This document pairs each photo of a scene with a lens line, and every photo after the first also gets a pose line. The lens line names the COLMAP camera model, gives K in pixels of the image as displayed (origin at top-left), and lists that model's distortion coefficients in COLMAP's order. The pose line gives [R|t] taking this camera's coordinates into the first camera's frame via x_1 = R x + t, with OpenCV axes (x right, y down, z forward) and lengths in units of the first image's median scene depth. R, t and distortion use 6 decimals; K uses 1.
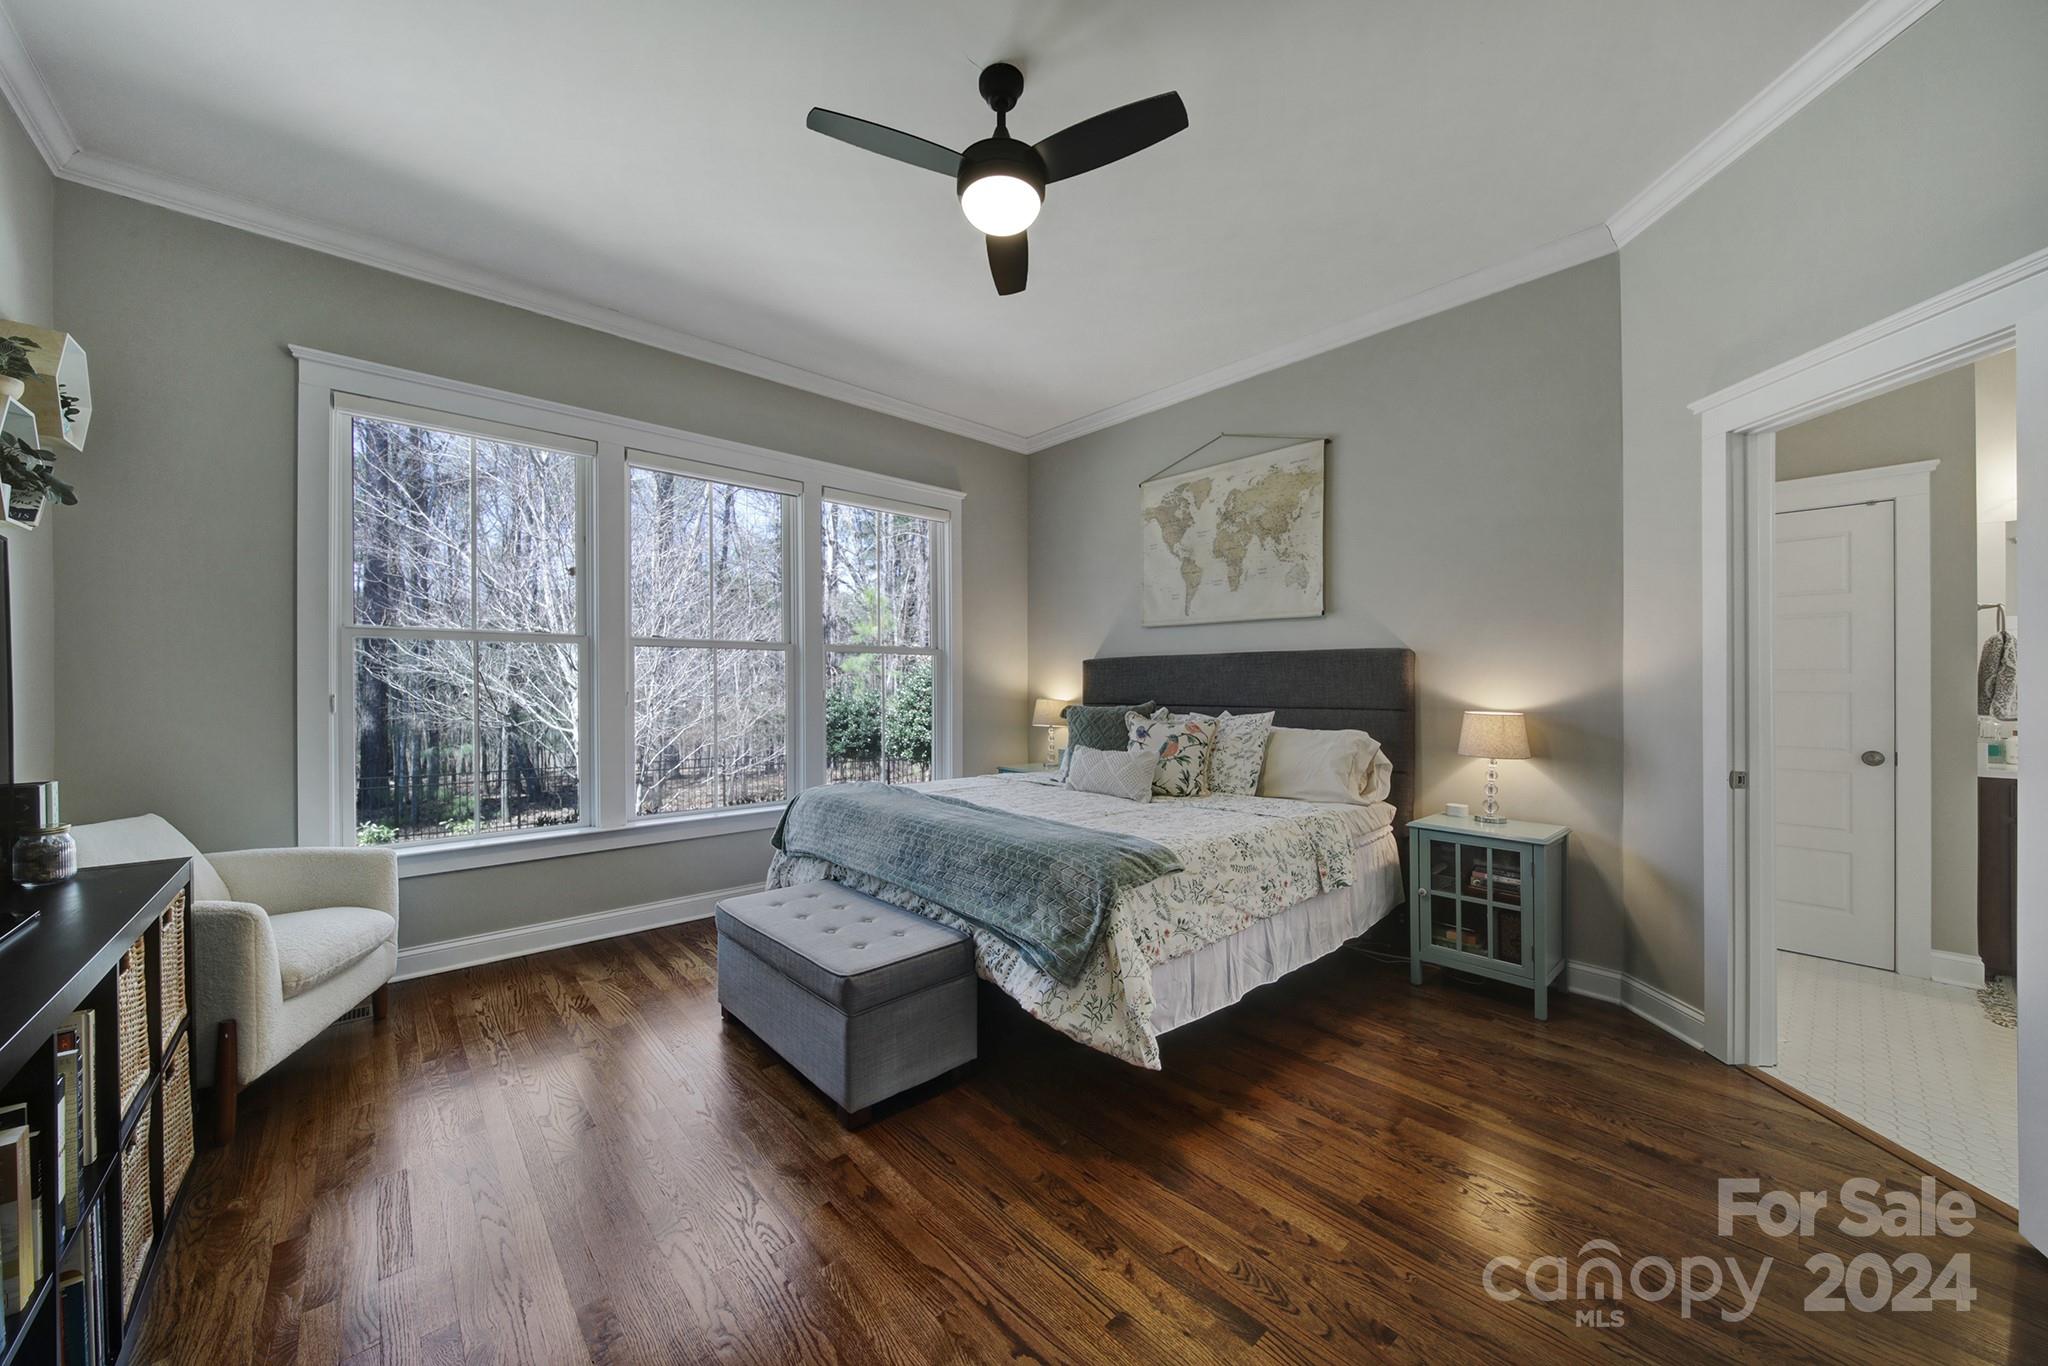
lens RADIAL K [[728.1, 0, 1024.0], [0, 728.1, 683.0], [0, 0, 1]] dist [0.000167, -0.000043]
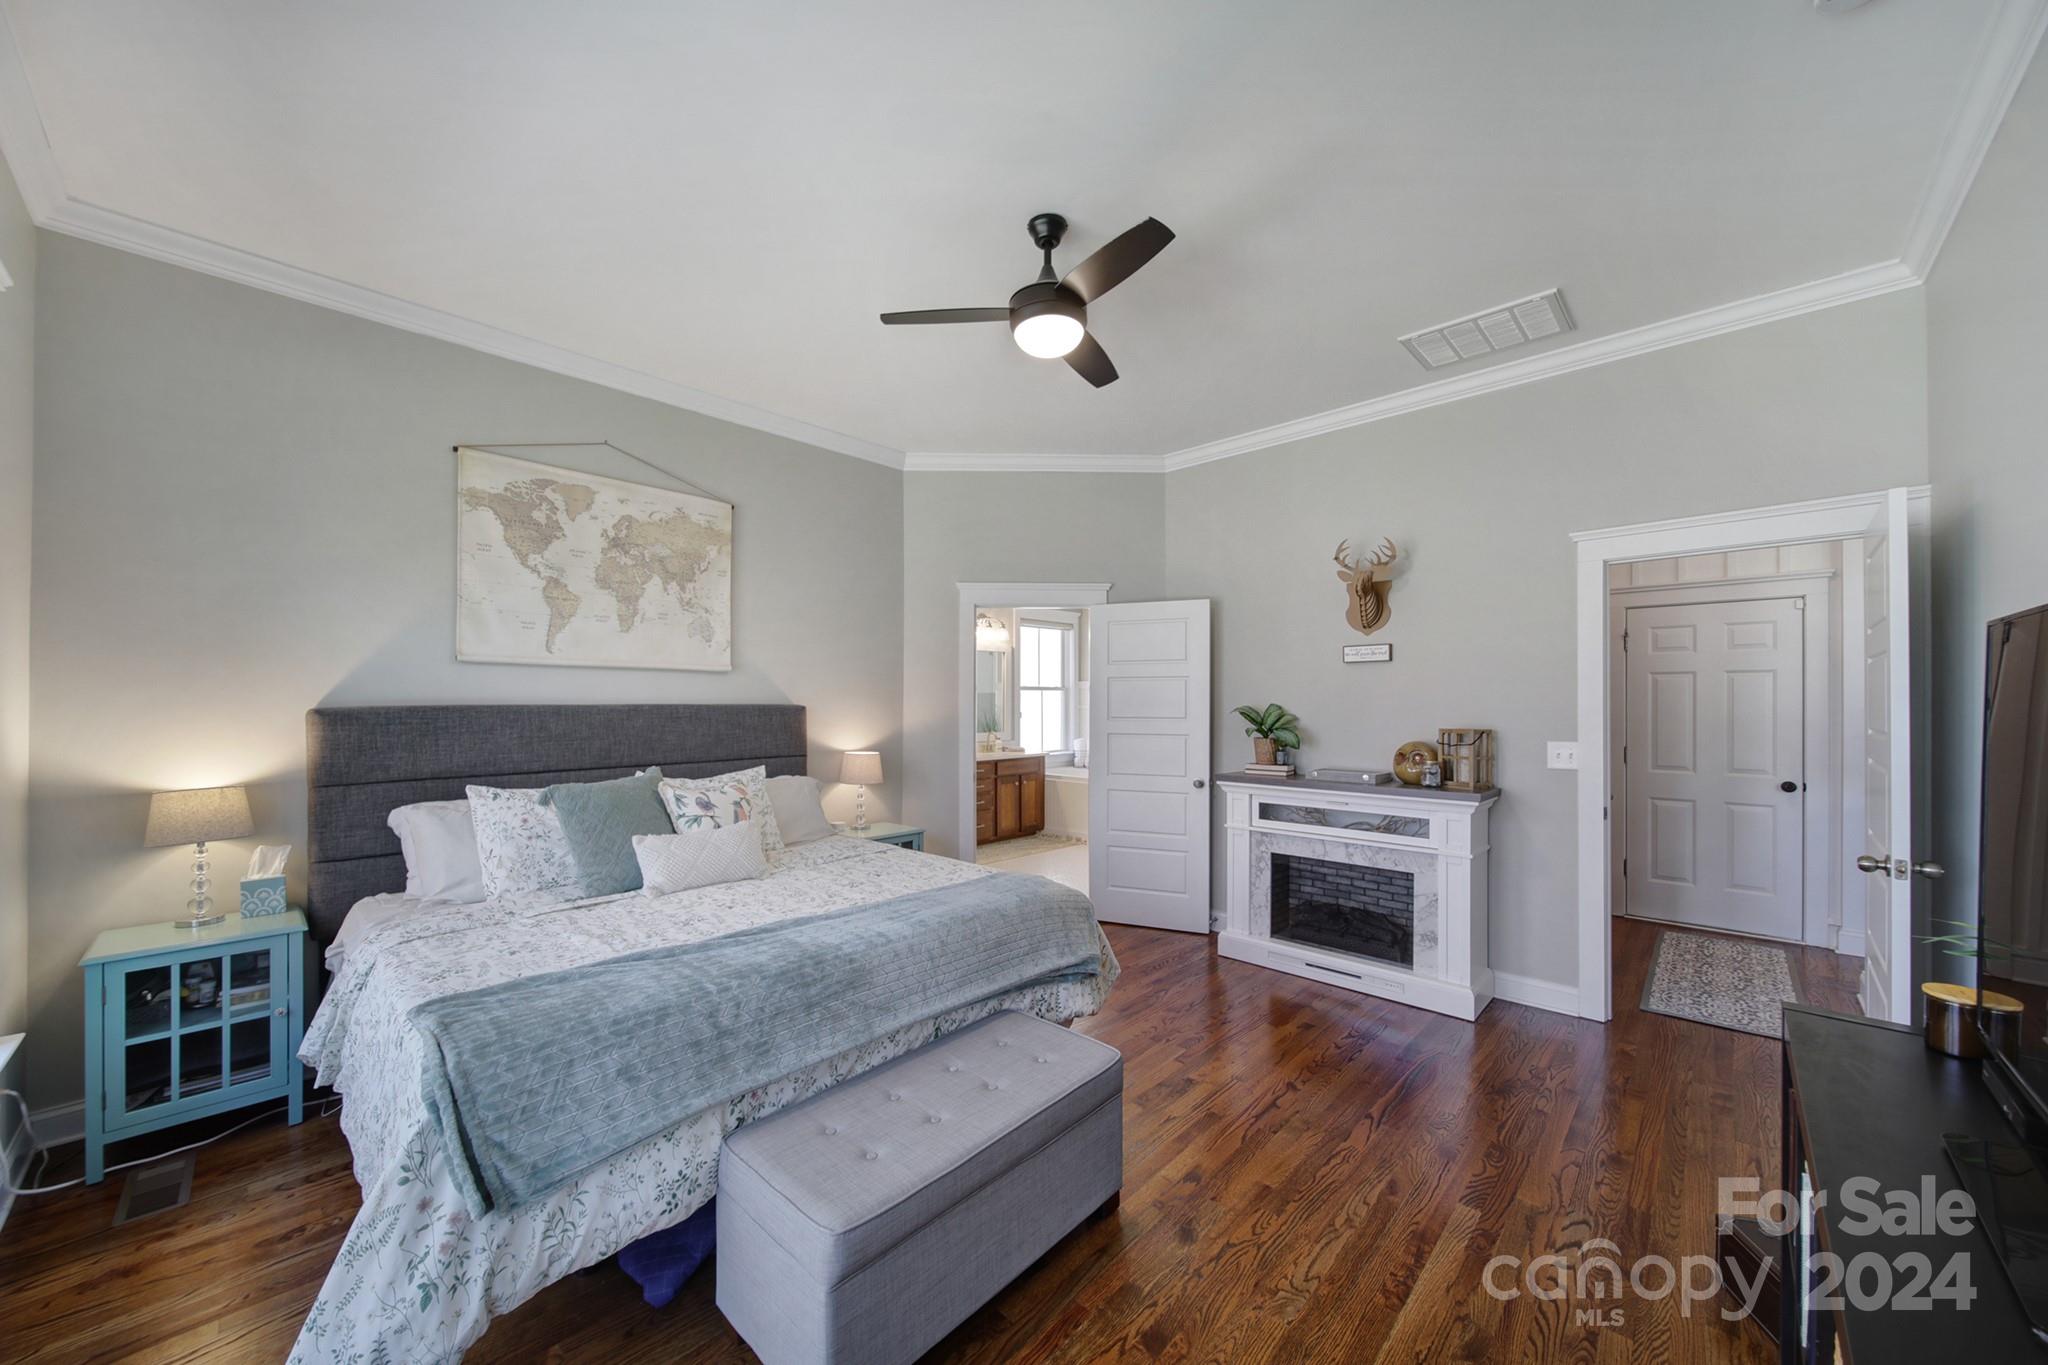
lens RADIAL K [[728.1, 0, 1024.0], [0, 728.1, 682.5], [0, 0, 1]] dist [0.000167, -0.000043]
pose [[-0.071872, 0.052091, 0.996053, -0.590025], [0.022329, 0.998469, -0.050606, -0.014132], [-0.997164, 0.018604, -0.072925, 0.595118]]
